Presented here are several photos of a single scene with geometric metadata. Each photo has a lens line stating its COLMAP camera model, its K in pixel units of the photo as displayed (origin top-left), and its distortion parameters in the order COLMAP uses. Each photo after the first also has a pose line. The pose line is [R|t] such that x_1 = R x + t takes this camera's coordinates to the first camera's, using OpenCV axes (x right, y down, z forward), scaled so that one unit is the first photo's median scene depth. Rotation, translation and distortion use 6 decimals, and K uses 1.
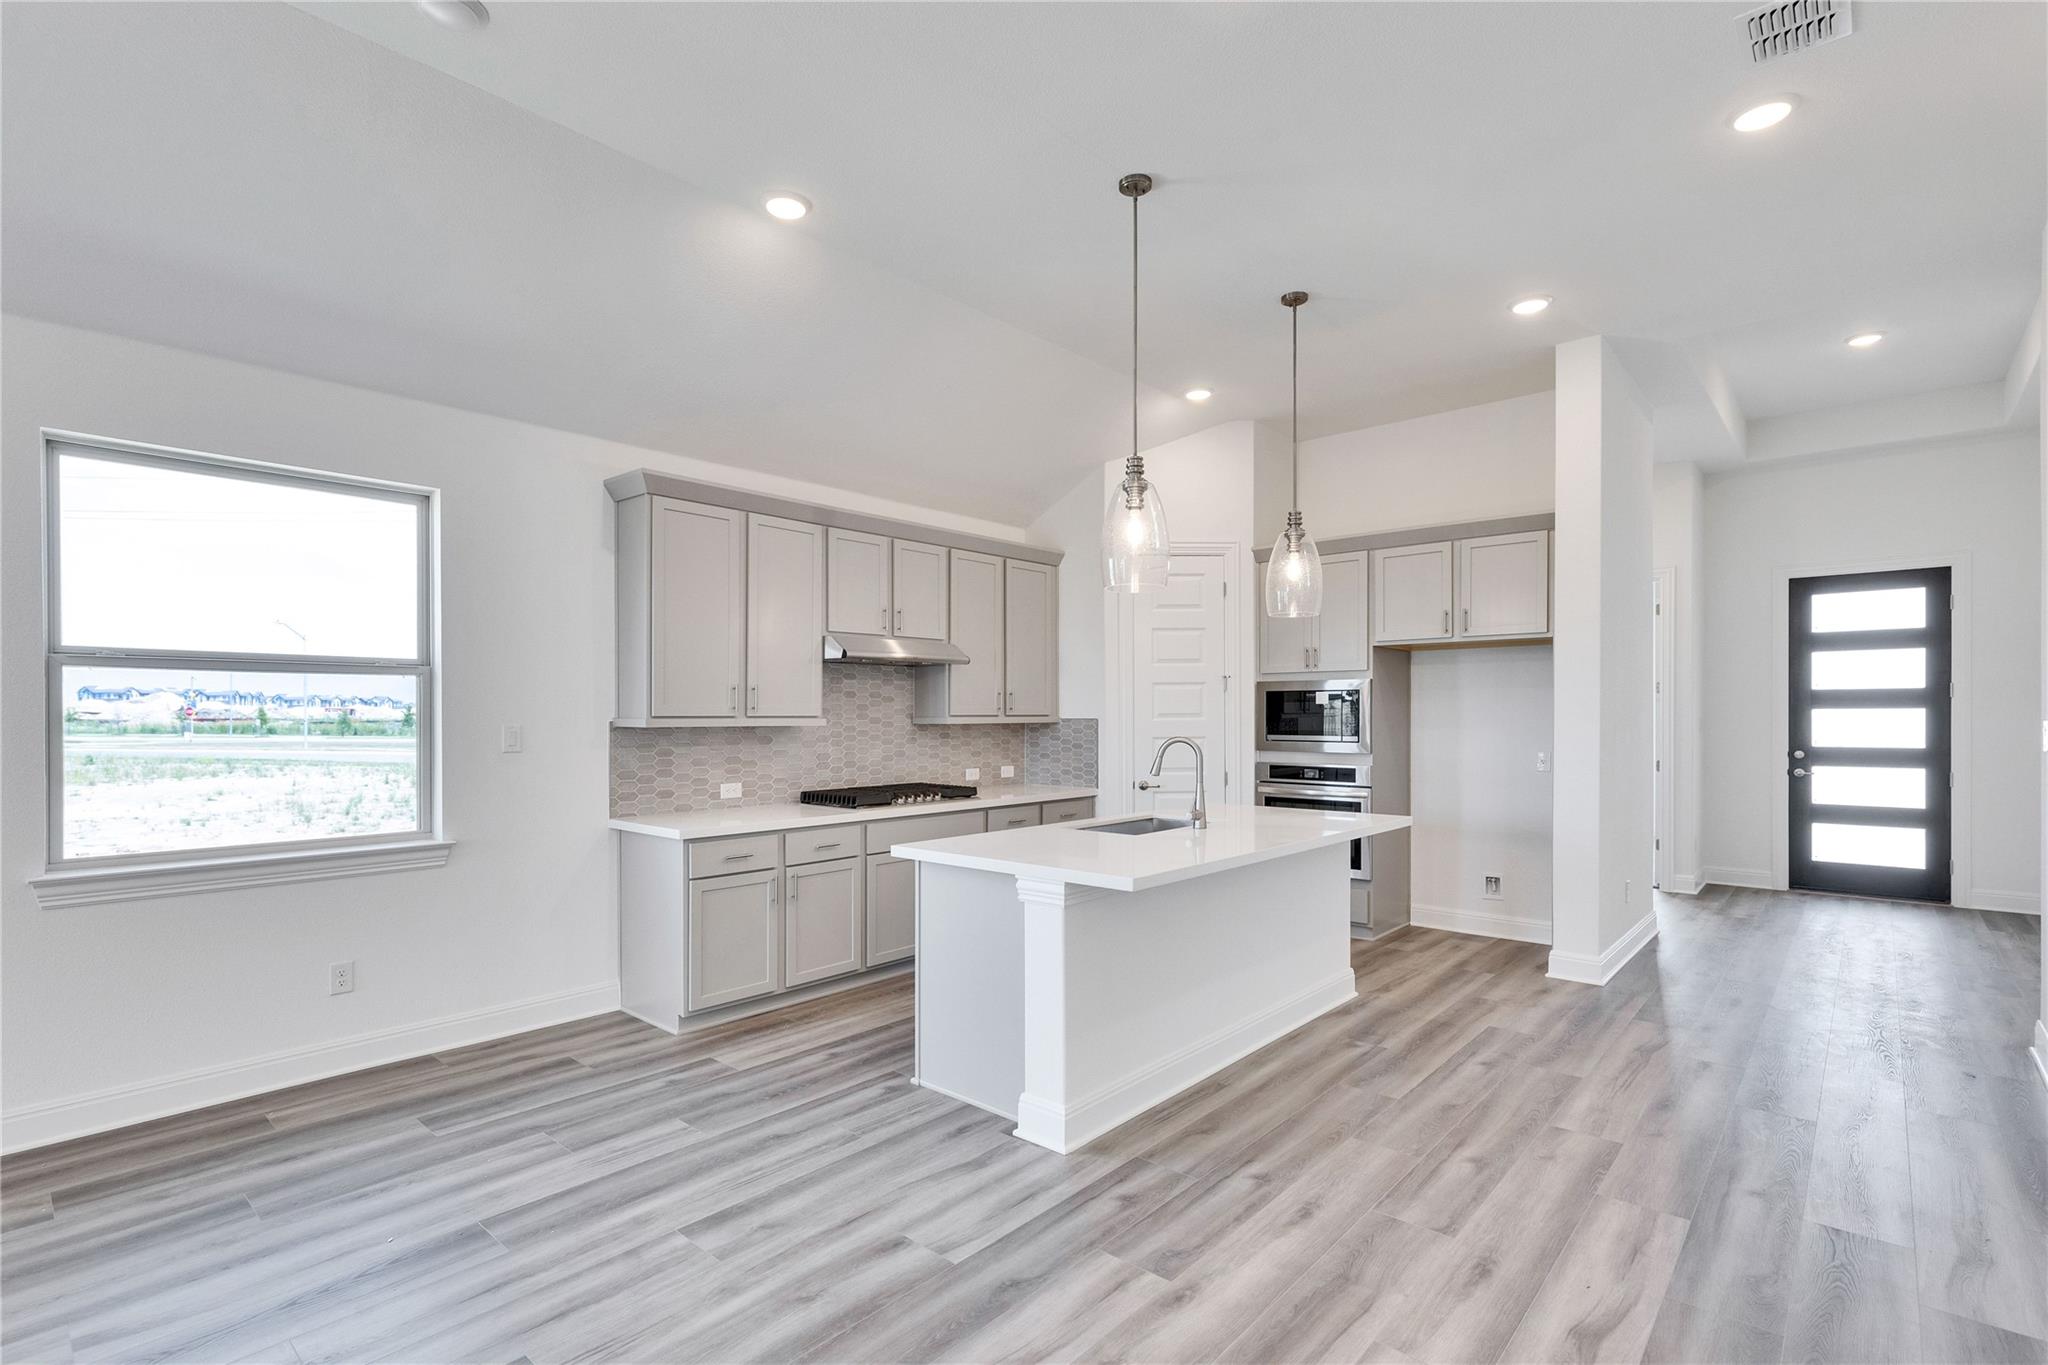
lens RADIAL K [[965.6, 0, 996.5], [0, 965.6, 719.8], [0, 0, 1]] dist [0.000148, 0.000827]
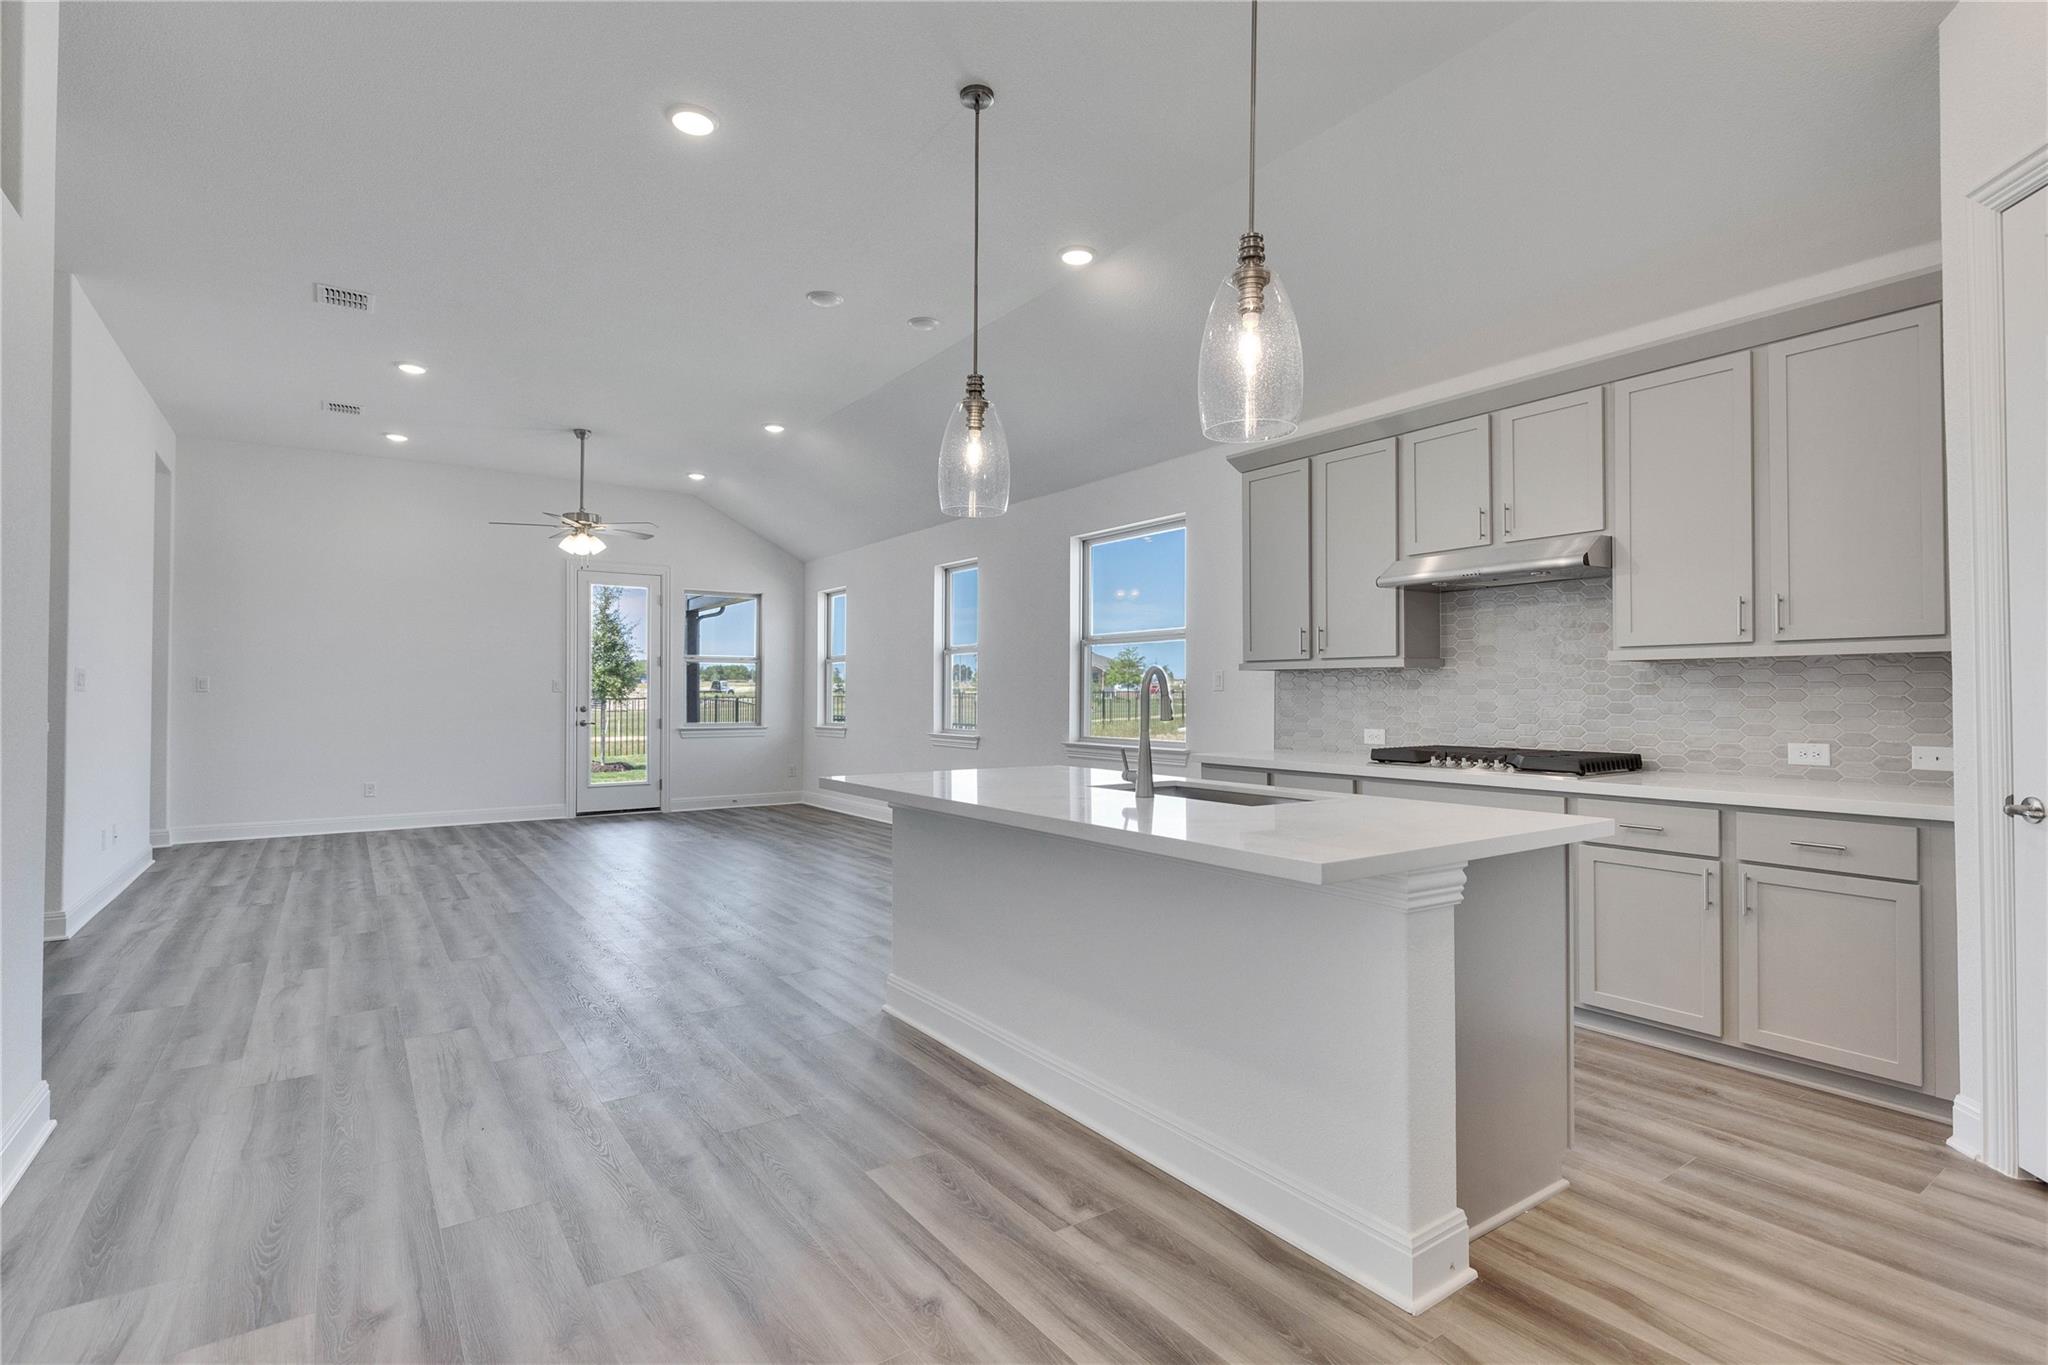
lens RADIAL K [[968.3, 0, 1024.0], [0, 968.3, 682.5], [0, 0, 1]] dist [0.000726, 0.001700]
pose [[-0.213929, -0.009333, -0.976805, 1.050166], [-0.004440, 0.999953, -0.008582, 0.041568], [0.976839, 0.002502, -0.213960, 1.225464]]
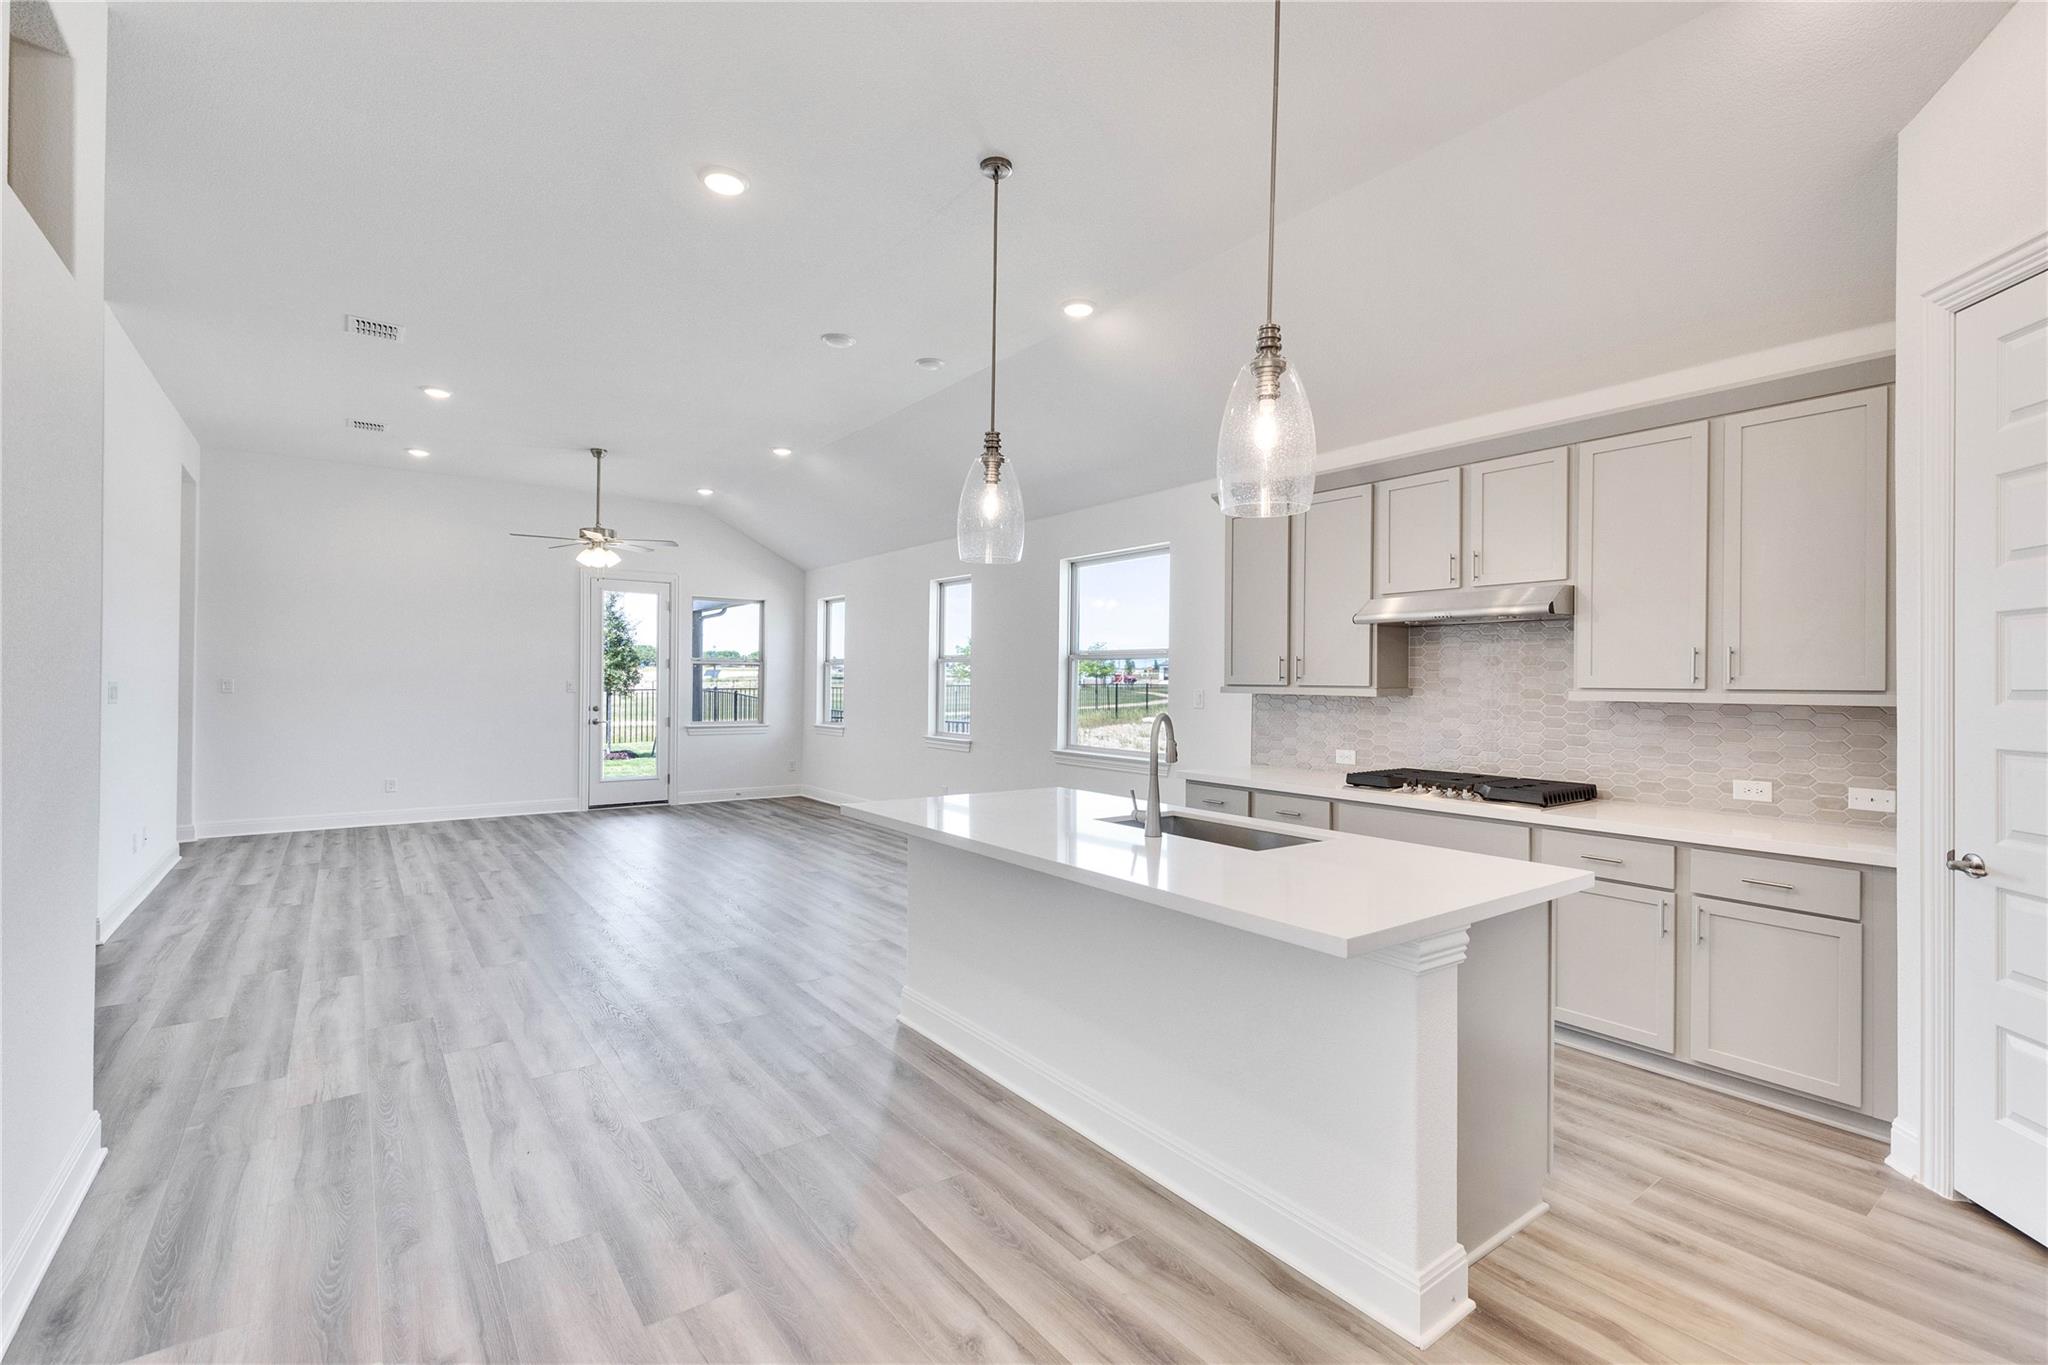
lens RADIAL K [[894.1, 0, 1022.5], [0, 894.1, 680.2], [0, 0, 1]] dist [0.012562, -0.001150]
pose [[-0.186469, 0.000140, -0.982461, 1.050191], [-0.013341, 0.999907, 0.002675, -0.010598], [0.982370, 0.013606, -0.186449, 1.184004]]
